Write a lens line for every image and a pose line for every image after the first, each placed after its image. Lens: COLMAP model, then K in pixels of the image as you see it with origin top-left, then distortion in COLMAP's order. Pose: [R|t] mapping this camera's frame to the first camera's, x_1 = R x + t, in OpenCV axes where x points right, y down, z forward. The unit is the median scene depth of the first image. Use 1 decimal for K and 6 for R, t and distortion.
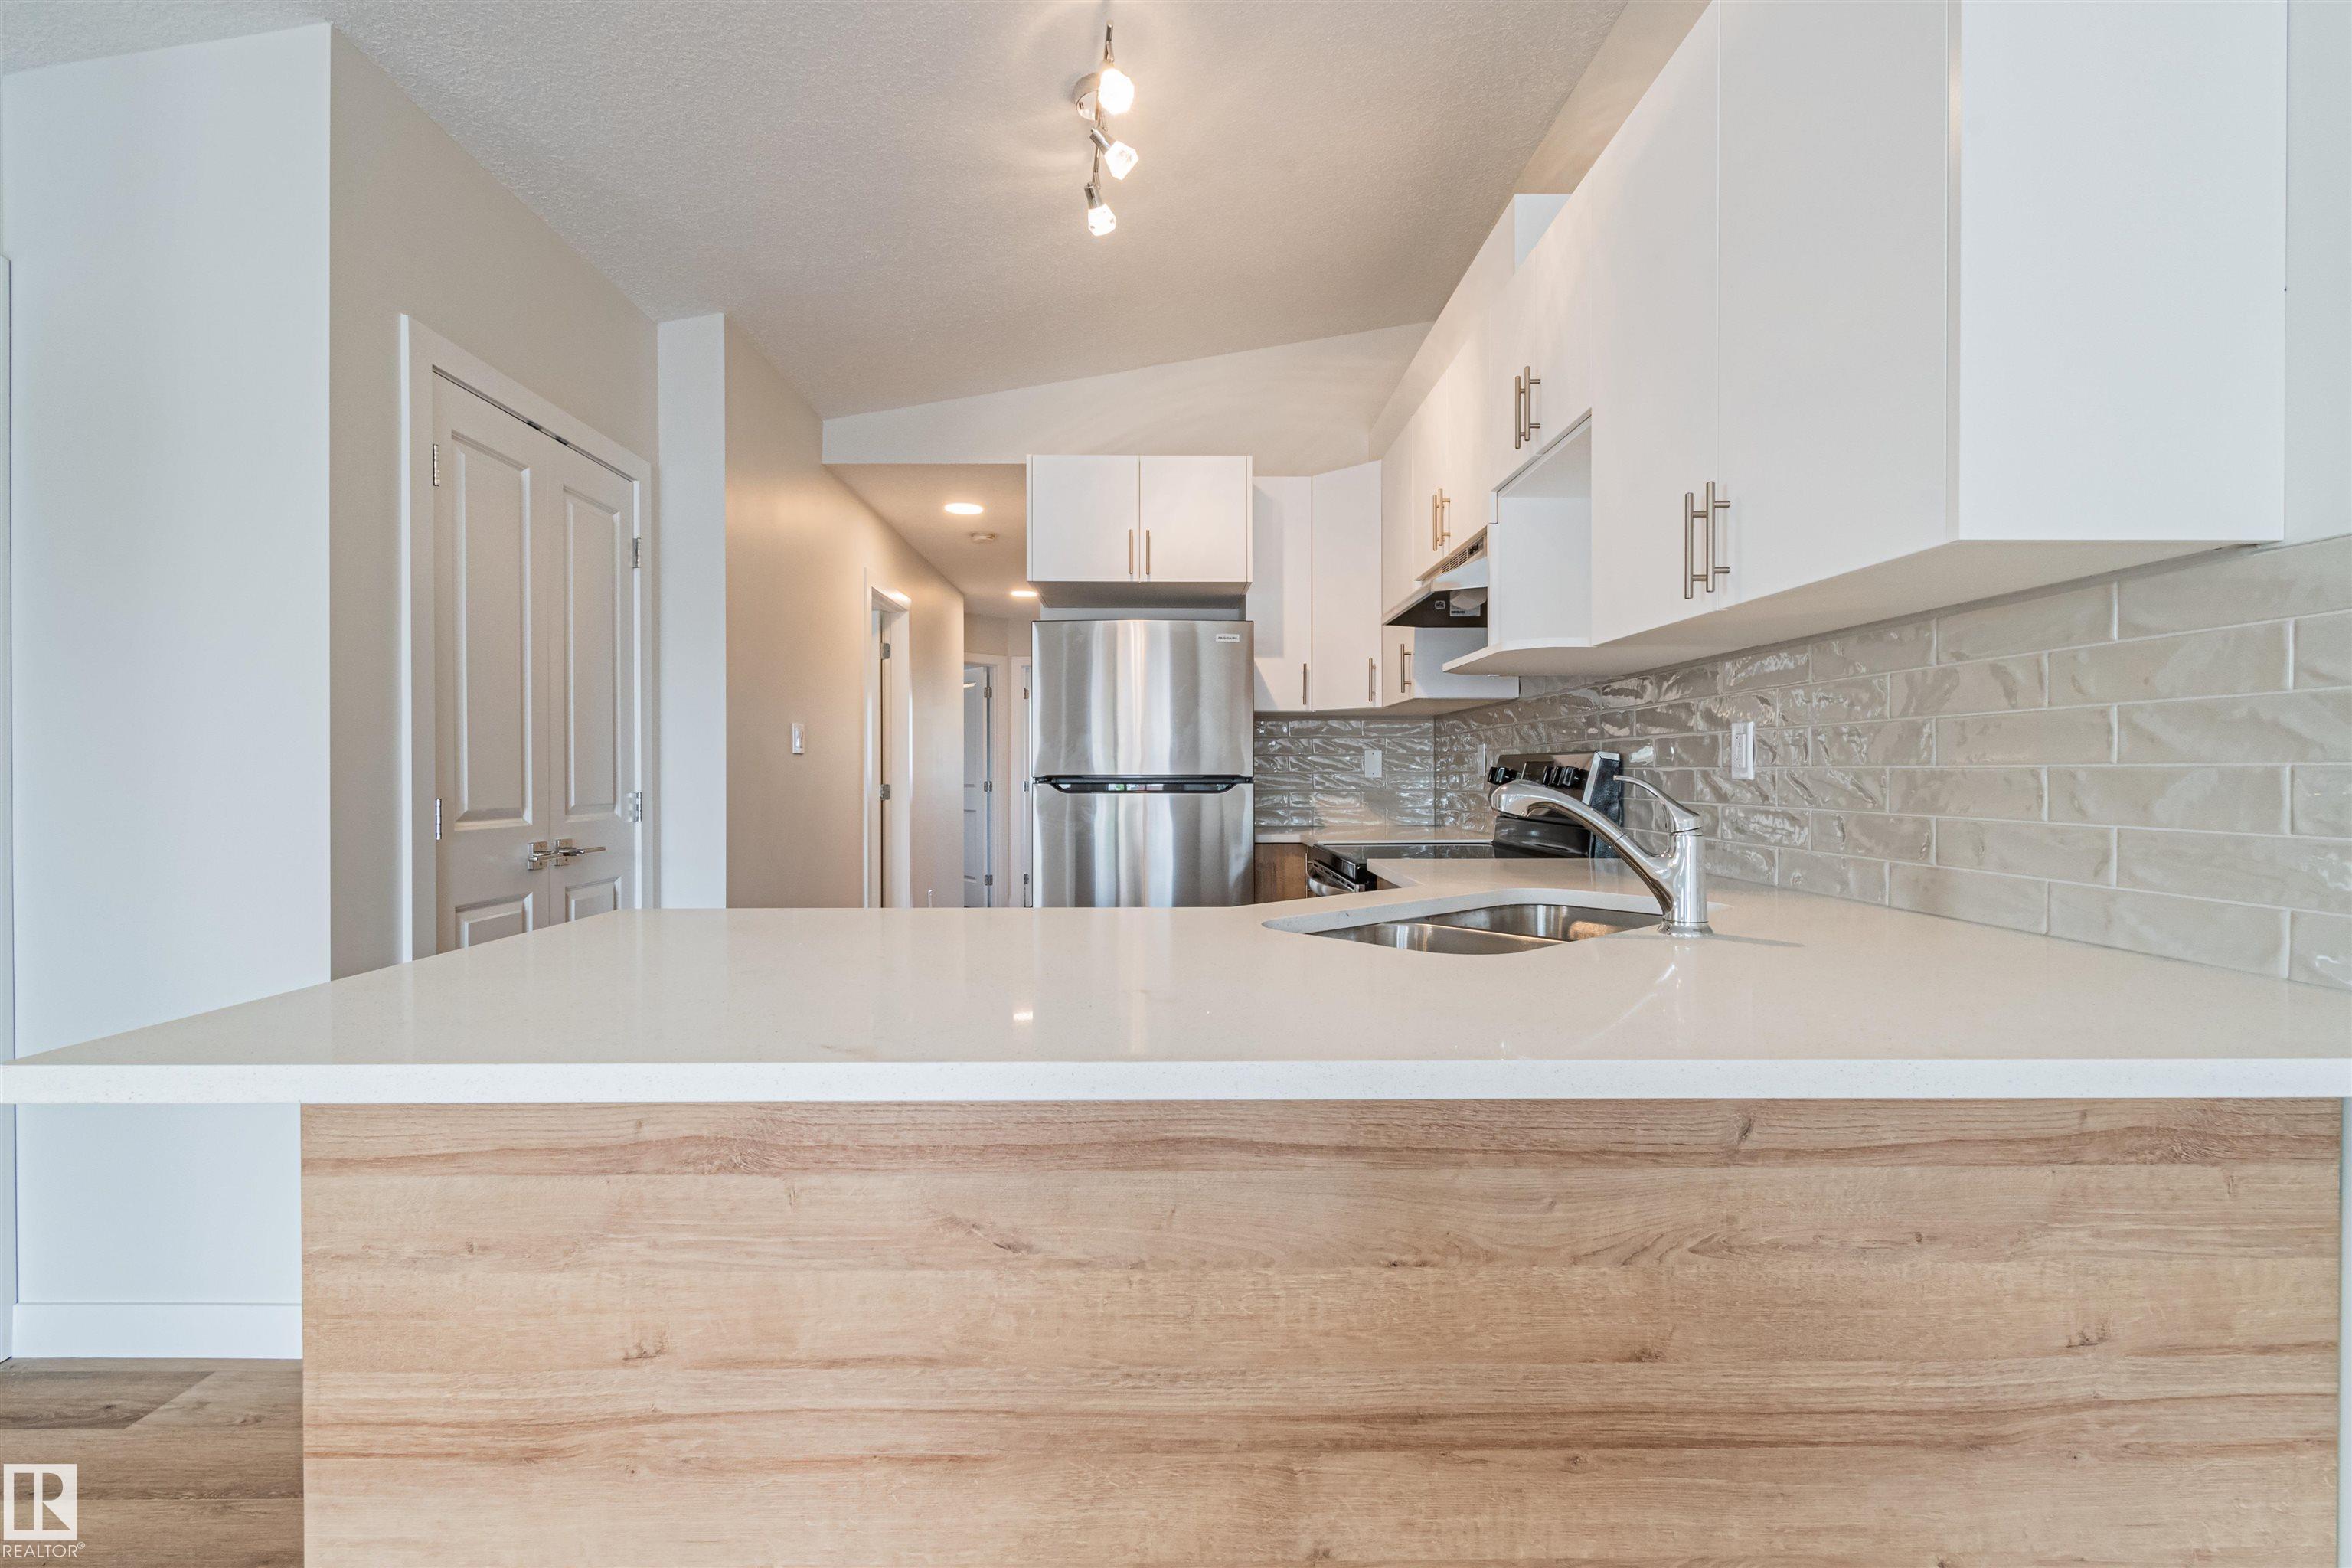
lens RADIAL K [[1083.4, 0, 1179.6], [0, 1083.4, 778.6], [0, 0, 1]] dist [0.008868, -0.005832]
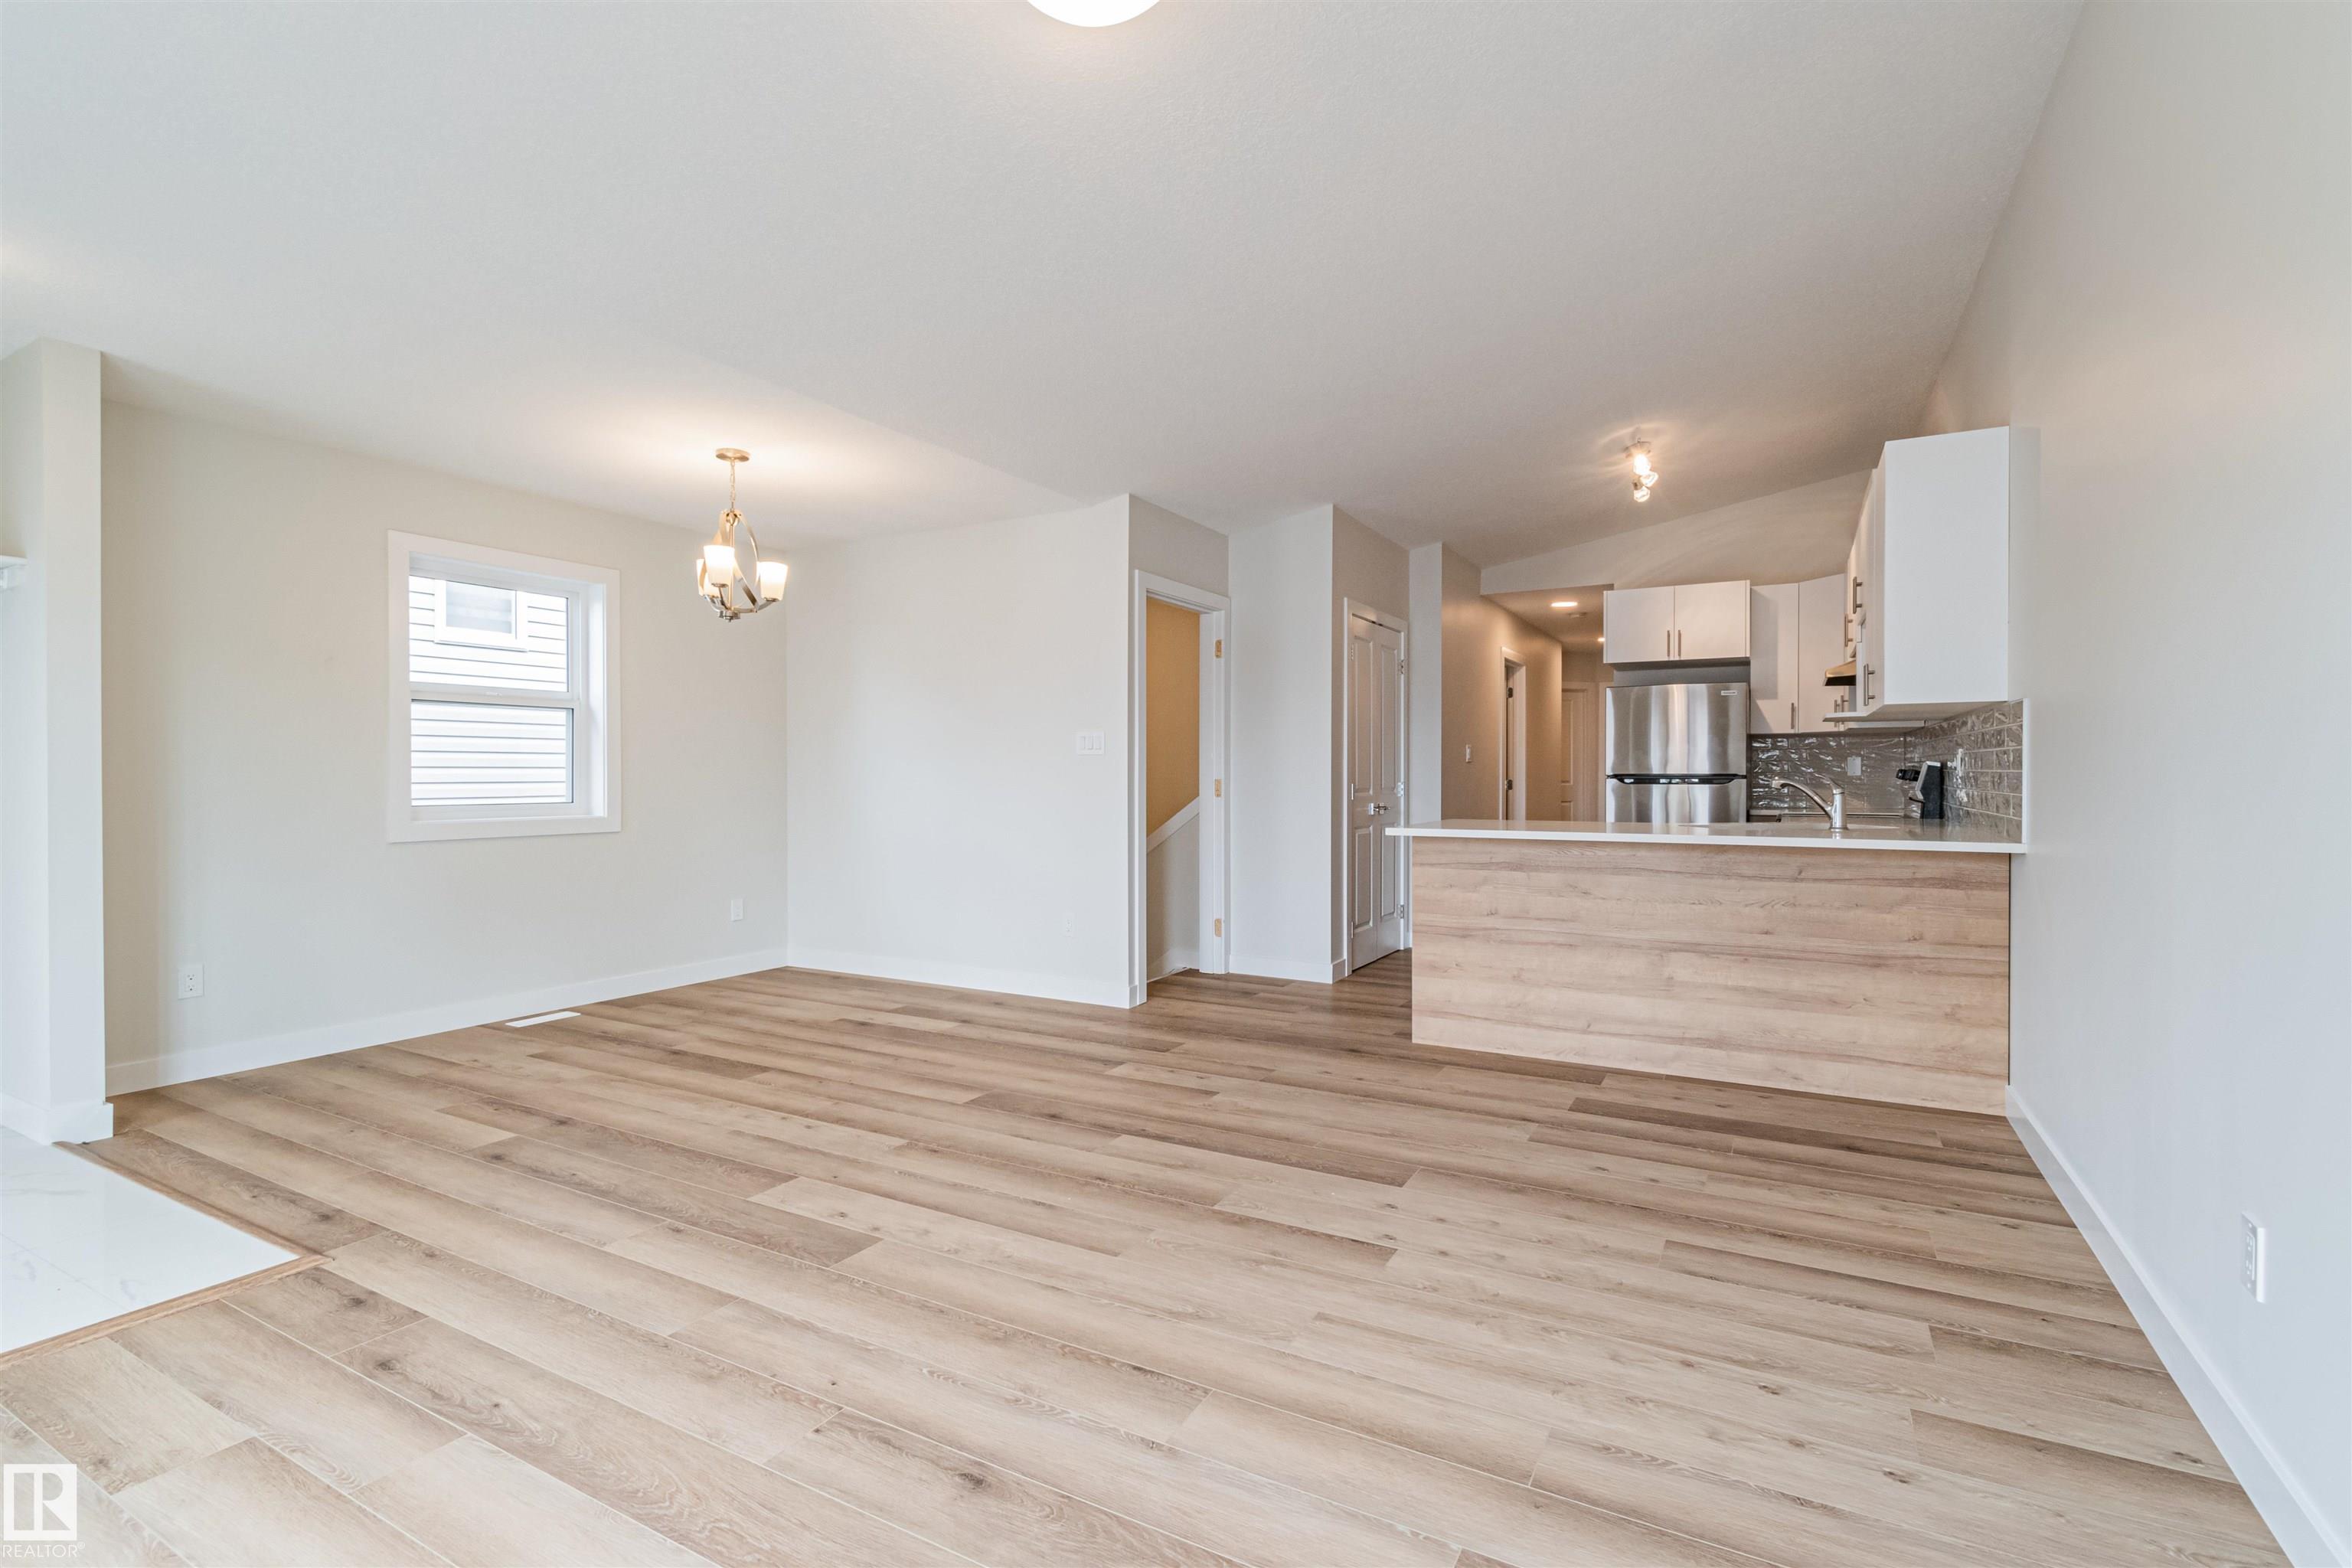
lens RADIAL K [[1083.4, 0, 1178.0], [0, 1083.4, 785.9], [0, 0, 1]] dist [0.008868, -0.005832]
pose [[0.862536, 0.004287, -0.505977, 0.154604], [-0.000107, 0.999966, 0.008289, 0.001612], [0.505995, -0.007095, 0.862507, -0.866177]]
